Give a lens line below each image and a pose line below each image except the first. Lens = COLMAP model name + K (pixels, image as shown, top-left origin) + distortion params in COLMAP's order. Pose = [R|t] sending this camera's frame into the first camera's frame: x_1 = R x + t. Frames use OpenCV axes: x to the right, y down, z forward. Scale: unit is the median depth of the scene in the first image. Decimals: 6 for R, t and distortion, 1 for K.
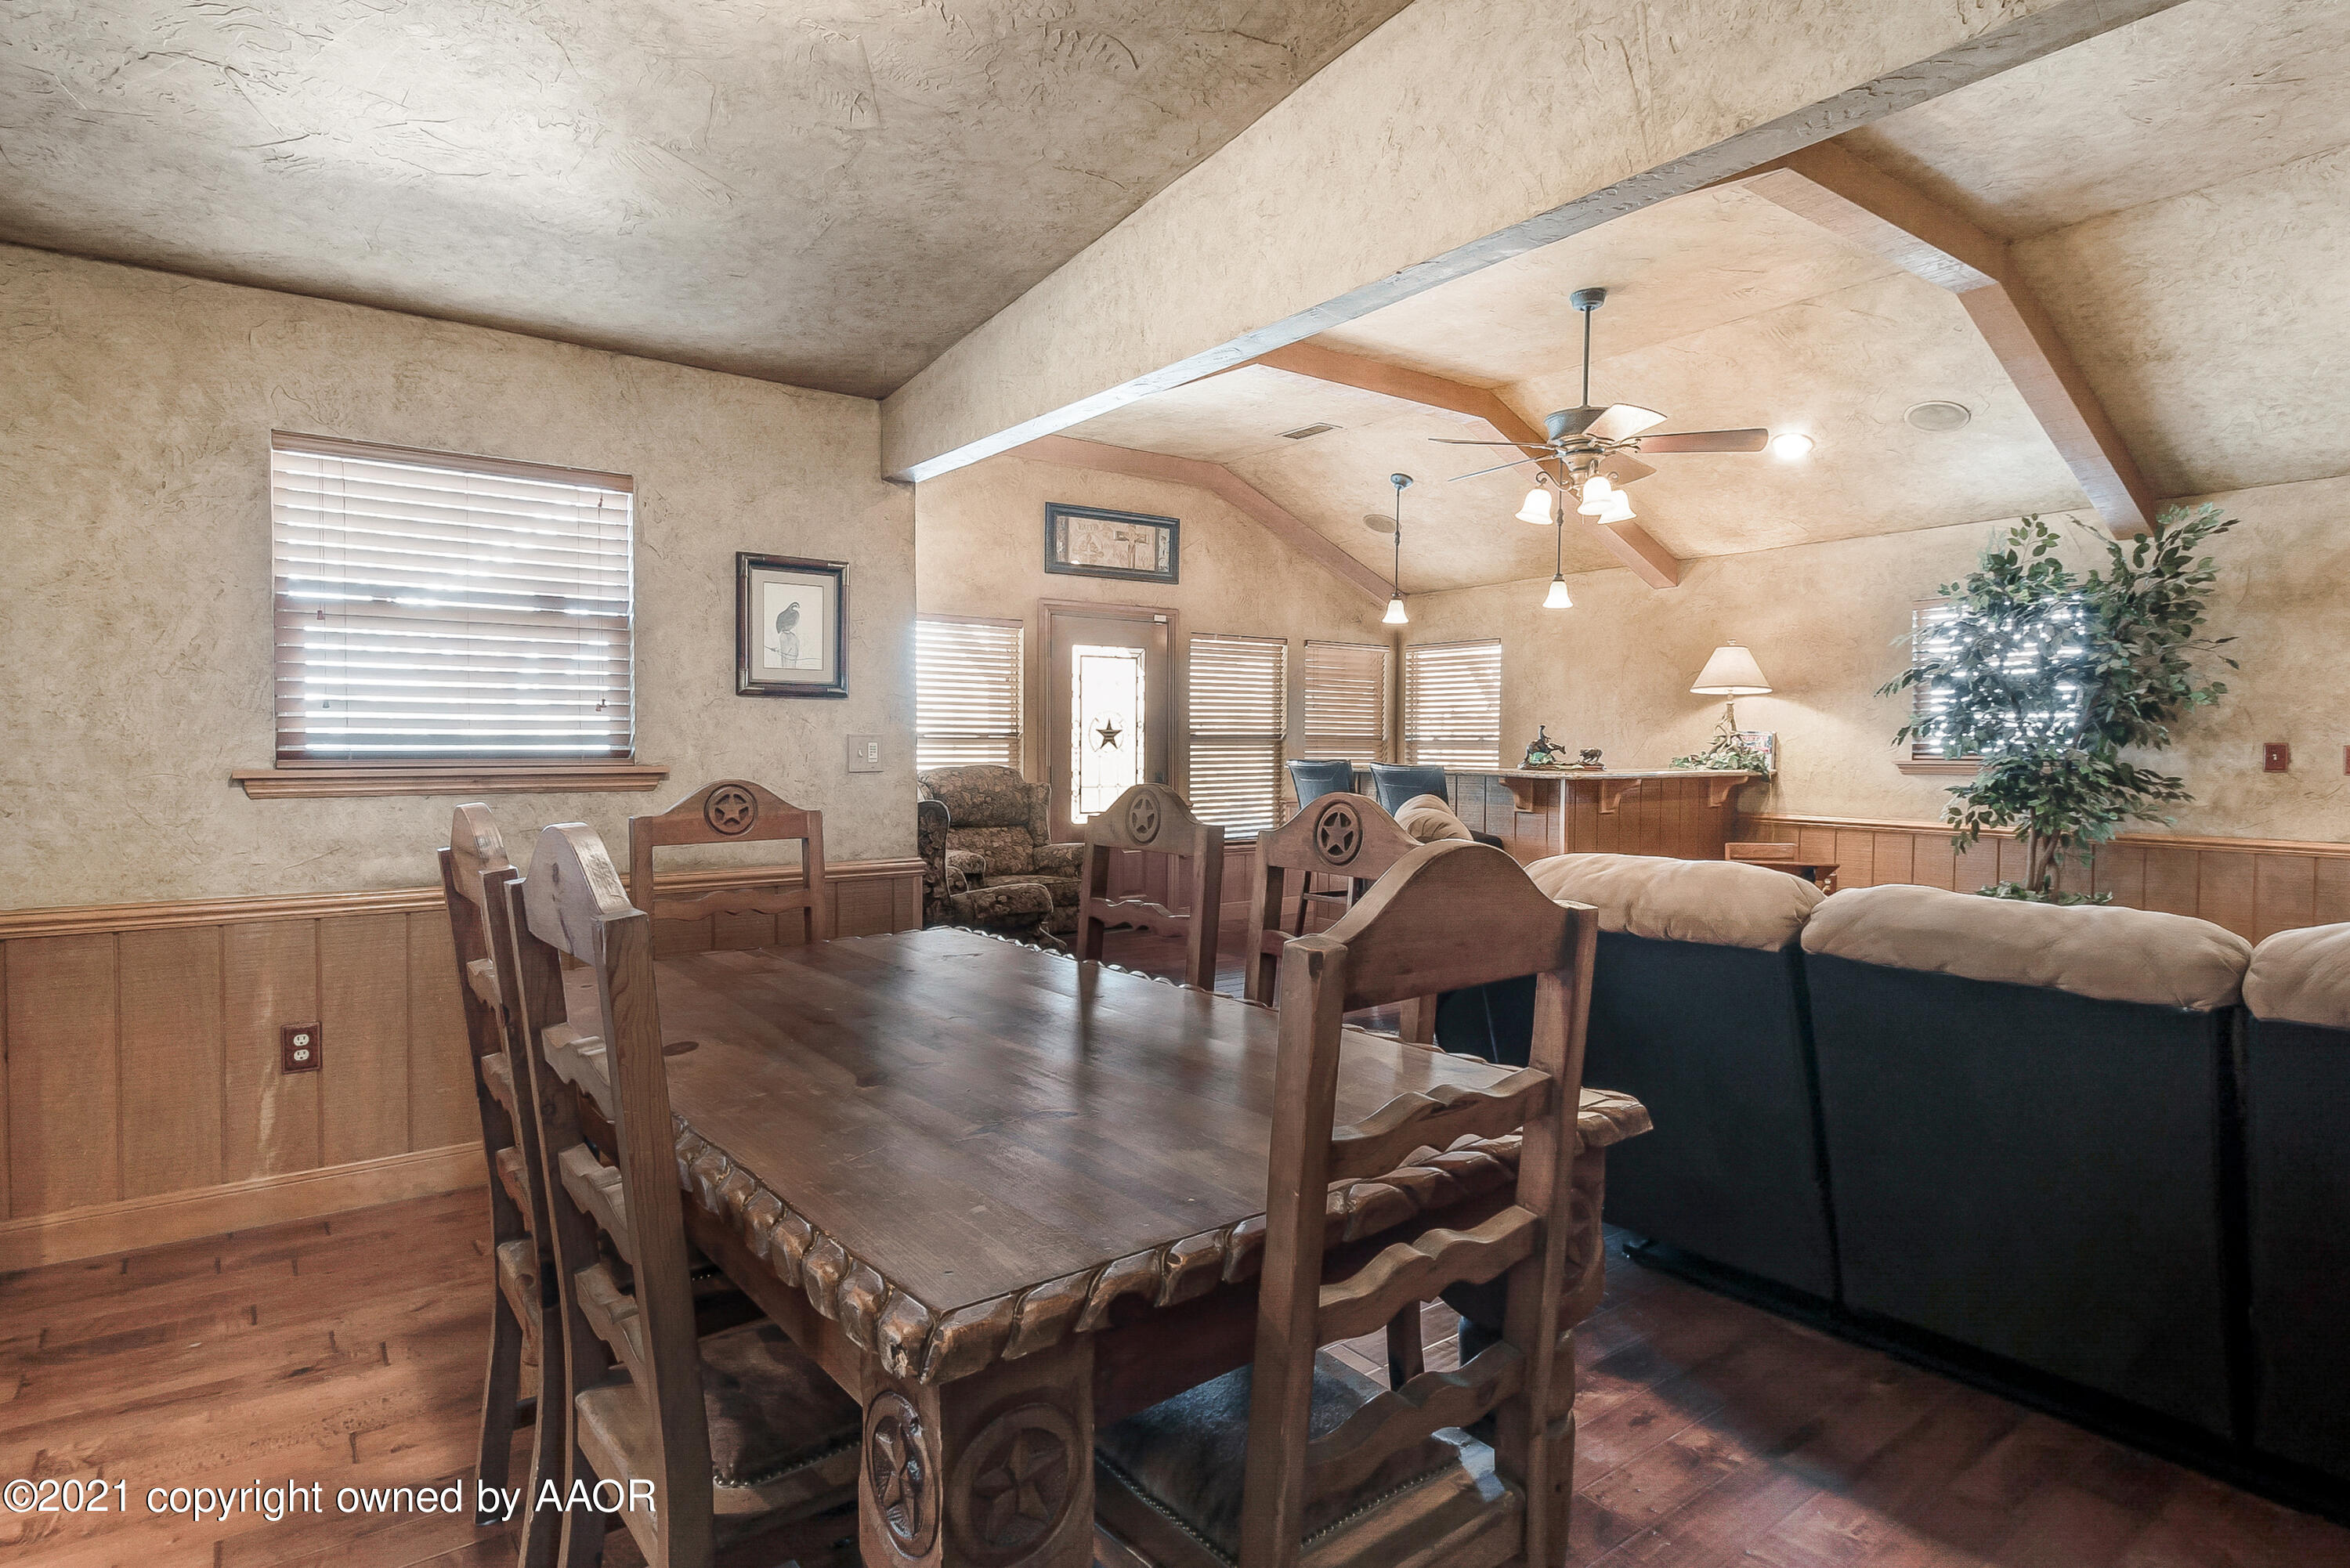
lens RADIAL K [[1266.7, 0, 1165.0], [0, 1266.7, 781.1], [0, 0, 1]] dist [0.002262, -0.001470]
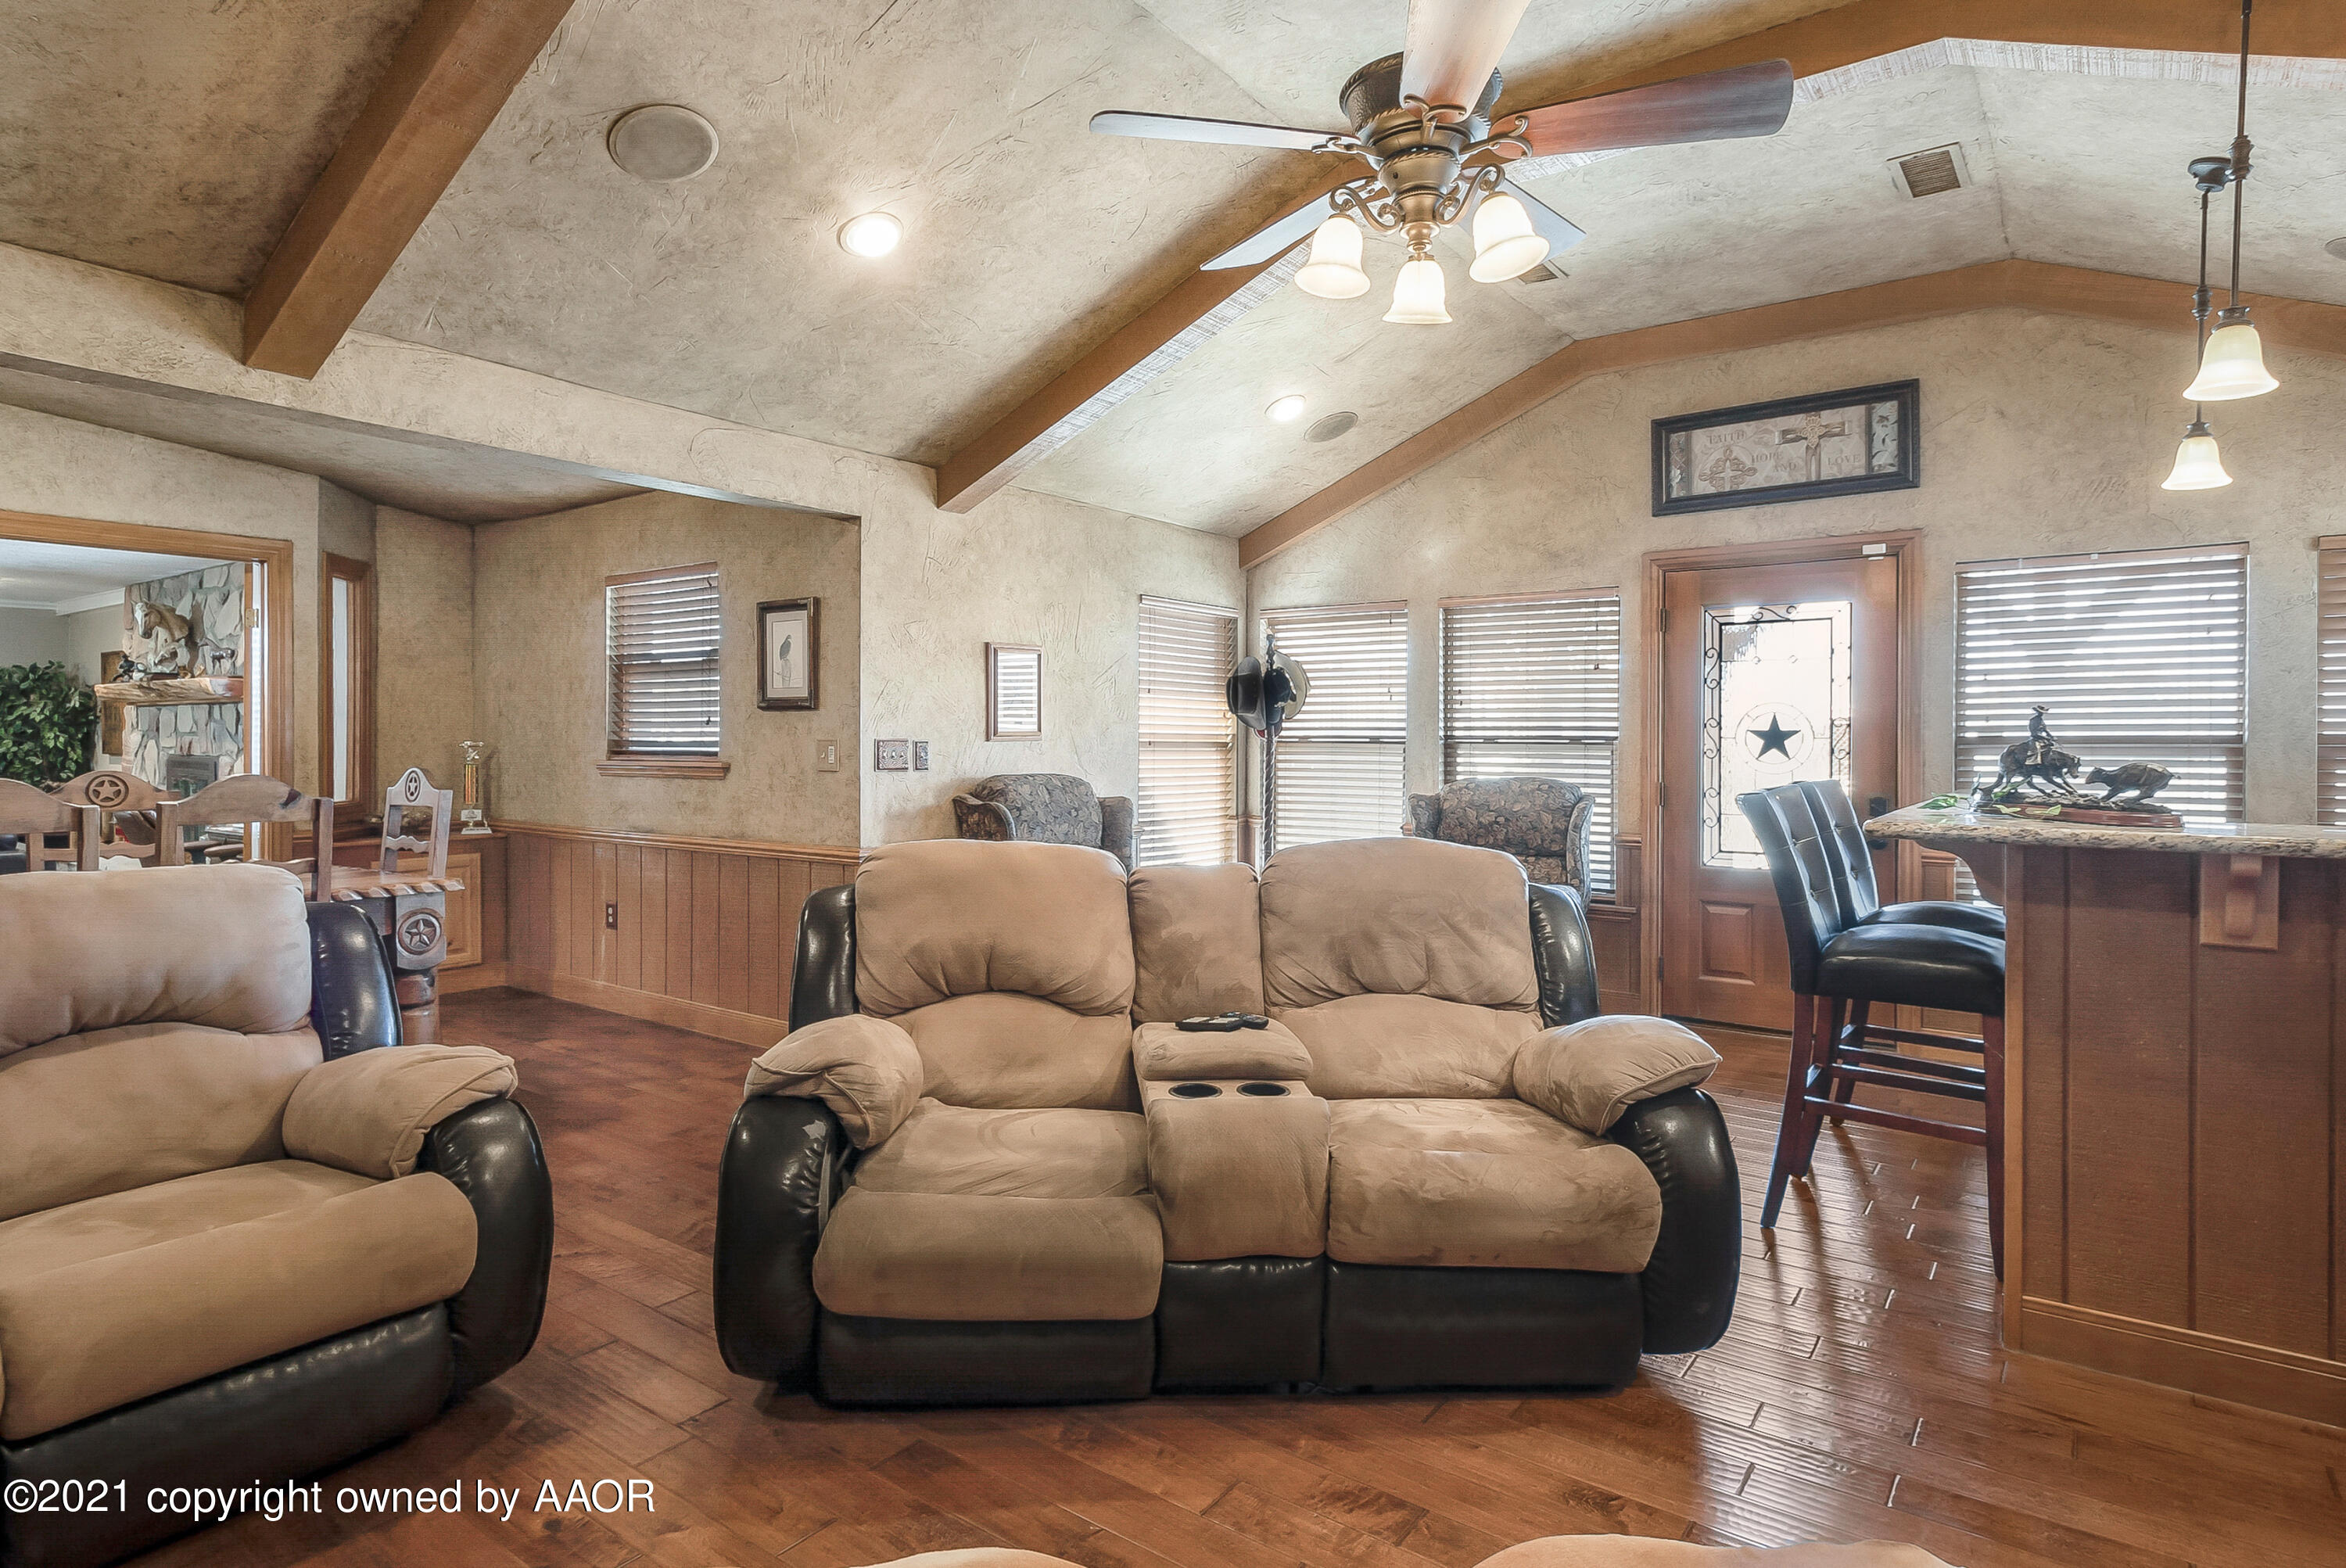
lens RADIAL K [[1264.7, 0, 1161.6], [0, 1264.7, 766.8], [0, 0, 1]] dist [0.002262, -0.001470]
pose [[0.272355, 0.015174, -0.962077, 0.530839], [-0.032183, 0.999460, 0.006653, -0.015818], [0.961659, 0.029151, 0.272696, 0.529276]]
